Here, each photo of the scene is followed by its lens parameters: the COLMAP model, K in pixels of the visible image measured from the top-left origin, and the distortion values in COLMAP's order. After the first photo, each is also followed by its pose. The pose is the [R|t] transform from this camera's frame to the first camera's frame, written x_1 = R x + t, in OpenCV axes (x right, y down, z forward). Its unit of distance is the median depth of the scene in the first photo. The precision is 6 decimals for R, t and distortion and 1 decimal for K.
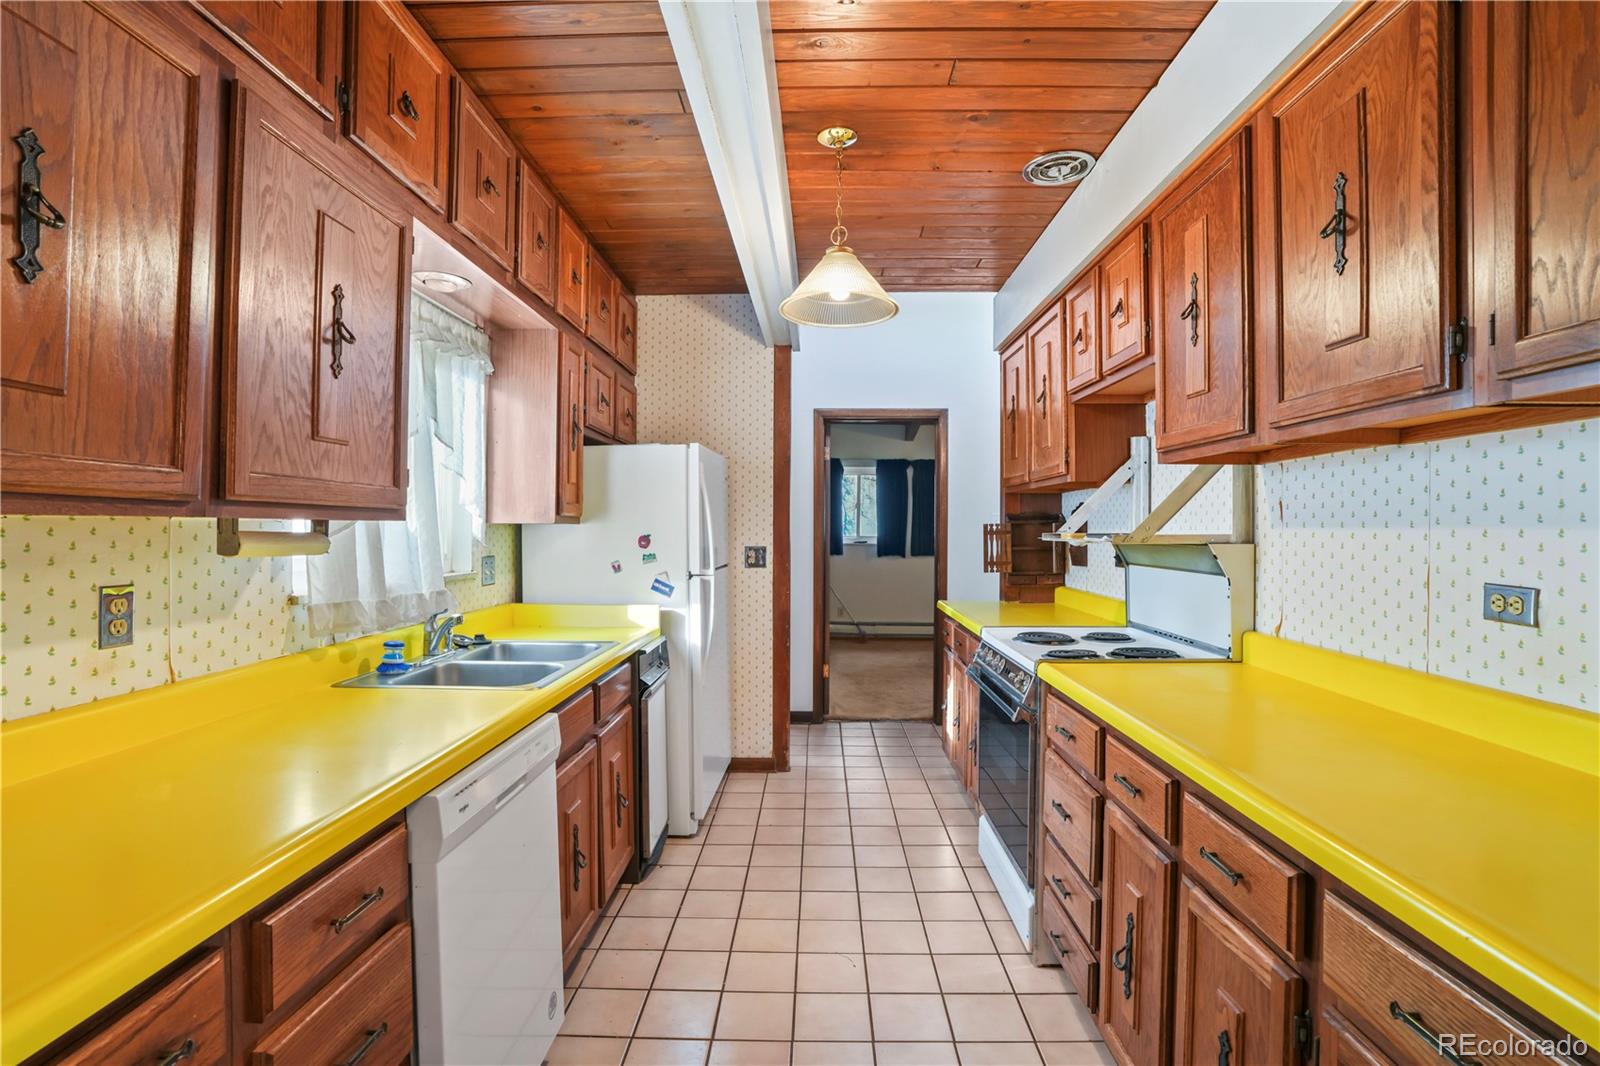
lens RADIAL K [[771.8, 0, 796.1], [0, 771.8, 532.8], [0, 0, 1]] dist [-0.070225, 0.025346]
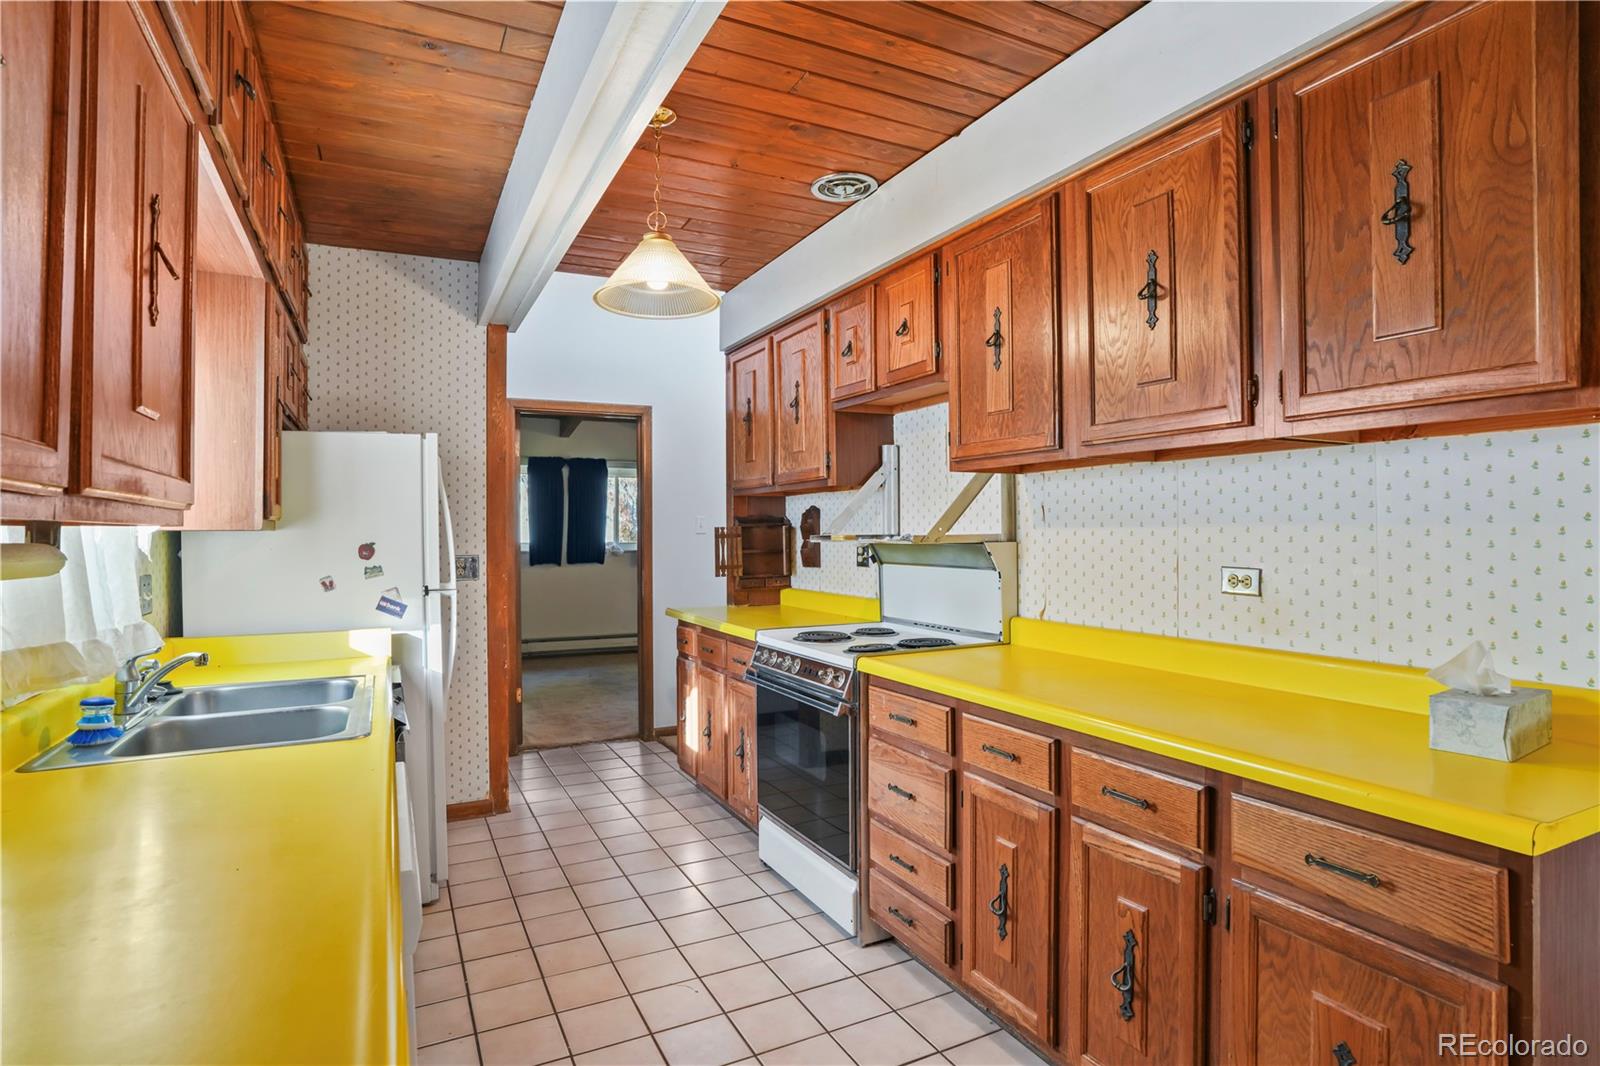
lens RADIAL K [[835.9, 0, 800.0], [0, 835.9, 533.0], [0, 0, 1]] dist [-0.071361, 0.033885]
pose [[0.879804, -0.009931, 0.475234, -0.299707], [0.012837, 0.999913, -0.002869, 0.000557], [-0.475164, 0.008624, 0.879855, 0.026192]]
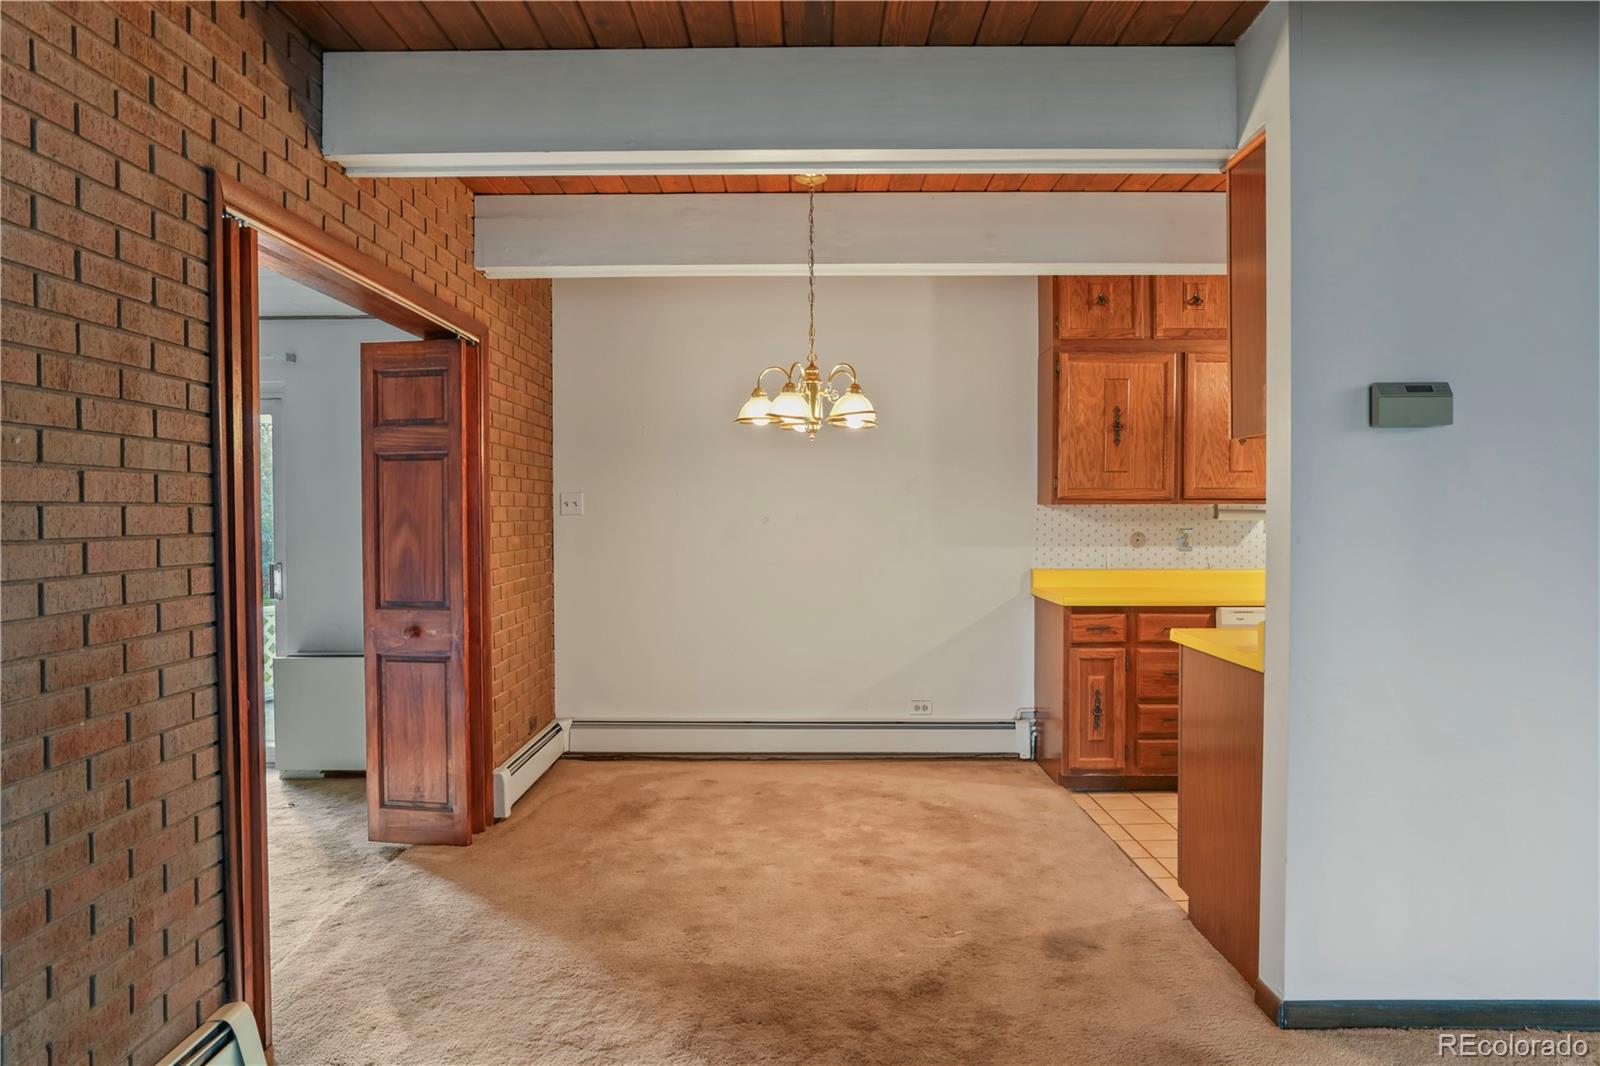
lens RADIAL K [[984.7, 0, 800.0], [0, 984.7, 533.0], [0, 0, 1]] dist [-0.058368, 0.000030]
pose [[0.017401, 0.014498, -0.999743, 1.697248], [-0.001786, 0.999894, 0.014469, 0.022354], [0.999847, 0.001534, 0.017426, -0.319683]]
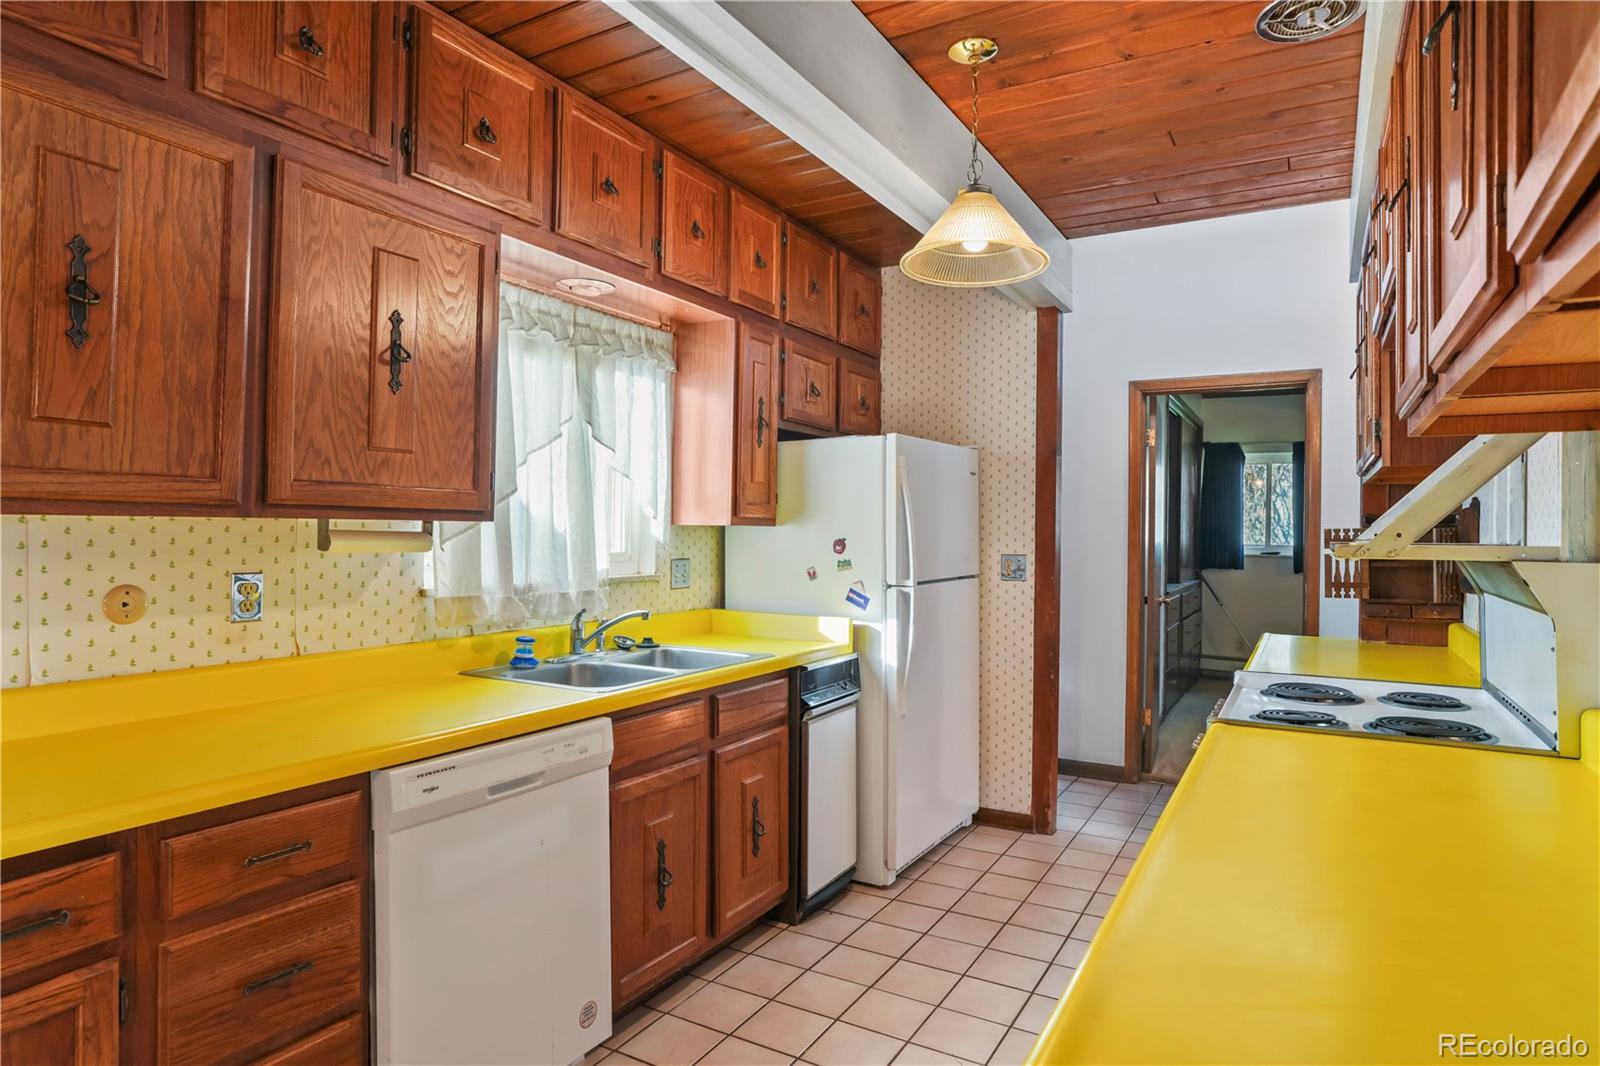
lens RADIAL K [[902.8, 0, 793.3], [0, 902.8, 532.9], [0, 0, 1]] dist [-0.064846, 0.036608]
pose [[0.875632, 0.007562, -0.482921, 0.378476], [-0.010212, 0.999944, -0.002858, -0.000691], [0.482872, 0.007434, 0.875660, 0.086213]]
